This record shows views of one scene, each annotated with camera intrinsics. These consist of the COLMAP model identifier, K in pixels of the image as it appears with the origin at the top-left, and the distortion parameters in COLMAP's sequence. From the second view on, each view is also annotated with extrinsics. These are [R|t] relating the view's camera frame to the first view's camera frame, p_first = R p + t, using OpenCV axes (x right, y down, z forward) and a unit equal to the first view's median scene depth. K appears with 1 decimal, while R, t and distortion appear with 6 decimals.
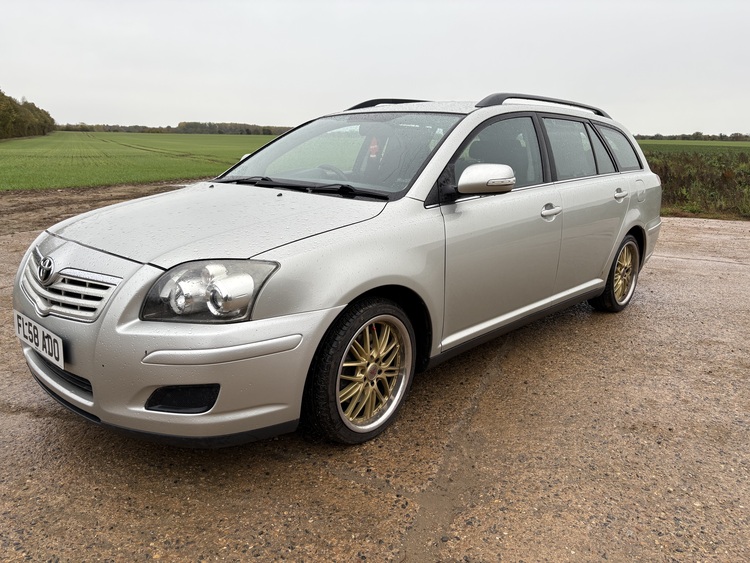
lens RADIAL K [[565.5, 0, 377.2], [0, 565.5, 278.8], [0, 0, 1]] dist [0.040649, -0.041697]
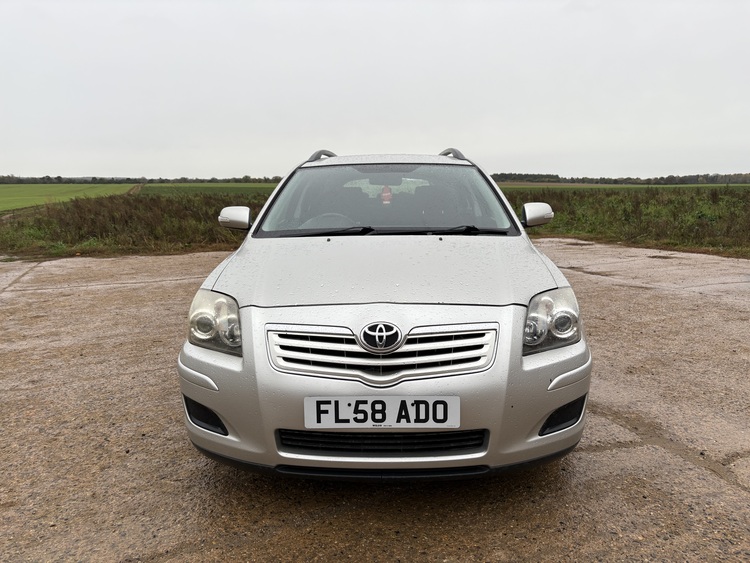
lens RADIAL K [[565.5, 0, 377.2], [0, 565.5, 278.8], [0, 0, 1]] dist [0.040649, -0.041697]
pose [[0.748074, -0.126267, 0.651492, -0.987148], [0.173400, 0.984817, -0.008236, -0.084321], [-0.640561, 0.119130, 0.758610, 0.256252]]
